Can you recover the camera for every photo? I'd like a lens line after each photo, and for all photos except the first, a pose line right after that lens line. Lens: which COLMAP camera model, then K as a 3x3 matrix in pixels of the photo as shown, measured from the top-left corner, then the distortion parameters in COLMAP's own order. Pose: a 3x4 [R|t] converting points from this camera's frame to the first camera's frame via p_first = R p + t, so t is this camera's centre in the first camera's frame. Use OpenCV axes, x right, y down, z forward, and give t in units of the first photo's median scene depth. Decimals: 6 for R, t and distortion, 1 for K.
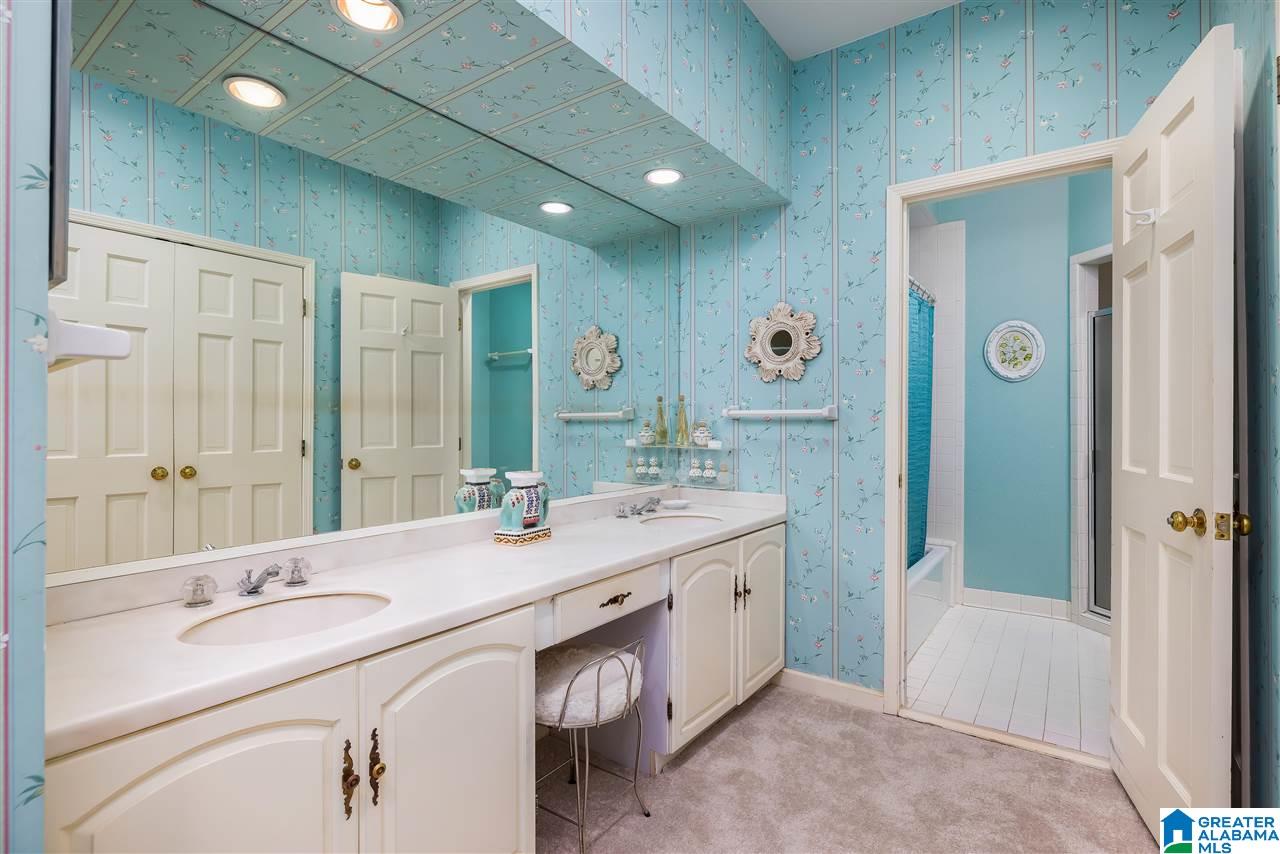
lens RADIAL K [[609.3, 0, 637.1], [0, 609.3, 423.3], [0, 0, 1]] dist [0.003247, 0.000322]
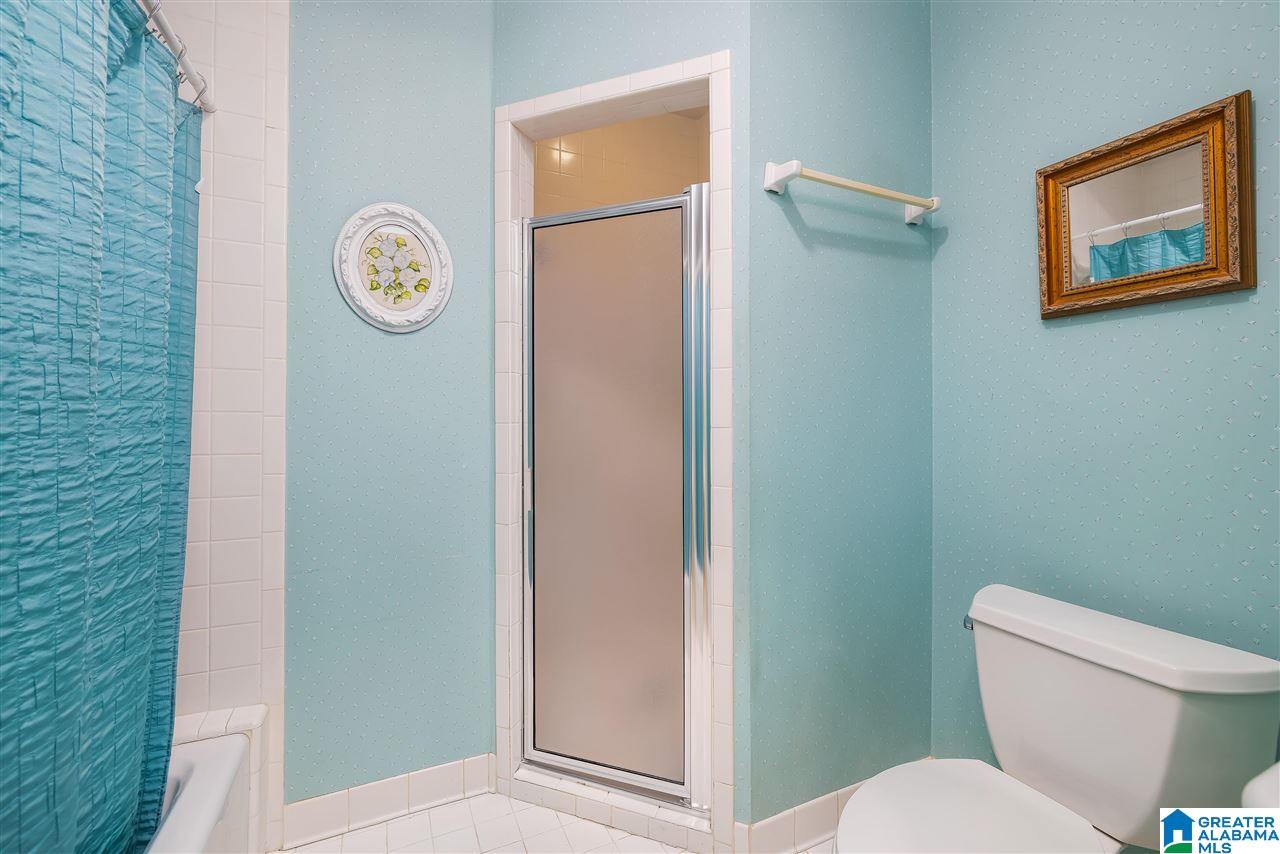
lens RADIAL K [[538.0, 0, 640.2], [0, 538.0, 418.2], [0, 0, 1]] dist [-0.000397, -0.000163]
pose [[0.491401, 0.003414, 0.870927, 0.347761], [0.001997, 0.999985, -0.005047, 0.001232], [-0.870931, 0.004220, 0.491387, 0.631502]]
